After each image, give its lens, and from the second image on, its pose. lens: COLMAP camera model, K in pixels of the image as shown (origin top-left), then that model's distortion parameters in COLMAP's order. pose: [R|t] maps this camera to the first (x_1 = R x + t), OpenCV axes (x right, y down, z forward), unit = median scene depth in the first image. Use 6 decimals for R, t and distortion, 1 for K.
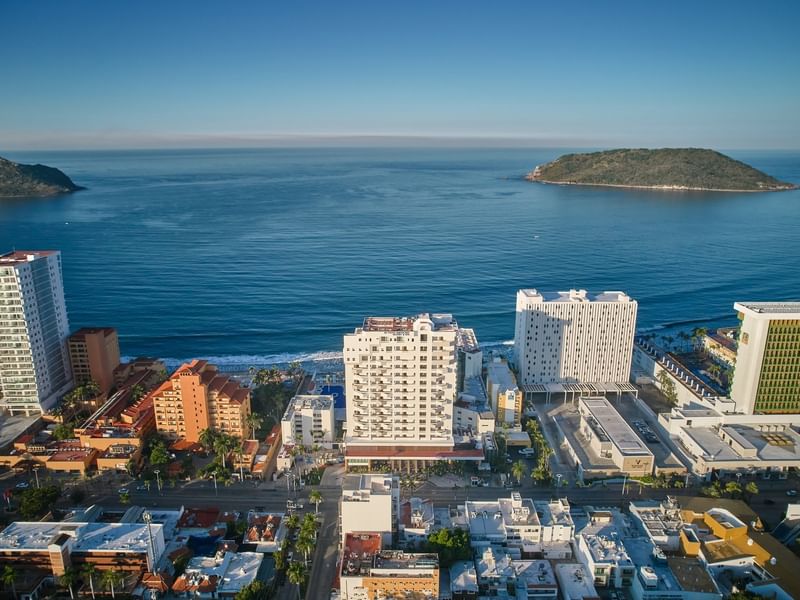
lens RADIAL K [[581.4, 0, 400.6], [0, 581.4, 298.2], [0, 0, 1]] dist [-0.008695, -0.000339]
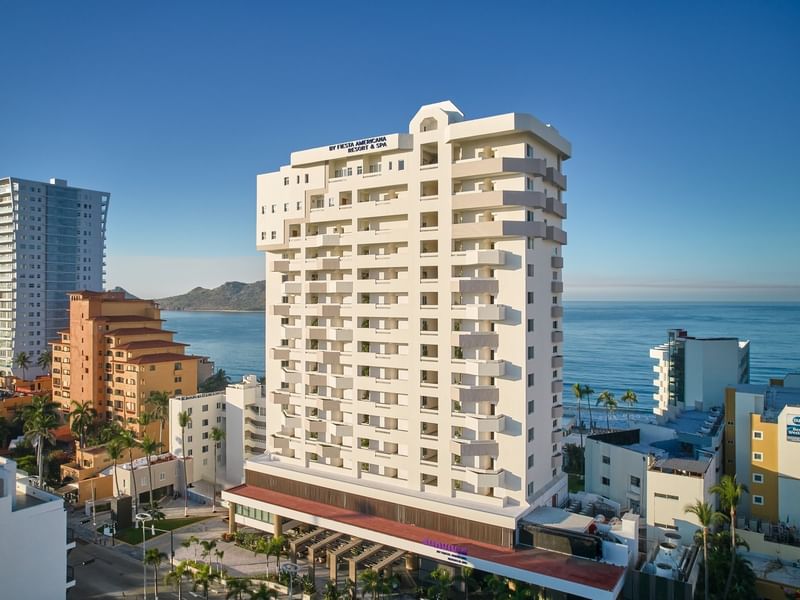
lens RADIAL K [[581.4, 0, 395.5], [0, 581.4, 305.7], [0, 0, 1]] dist [-0.008695, -0.000339]
pose [[0.840876, 0.000278, -0.541227, 0.197353], [-0.136172, 0.967940, -0.211066, 0.218667], [0.523817, 0.251180, 0.813956, 0.718410]]
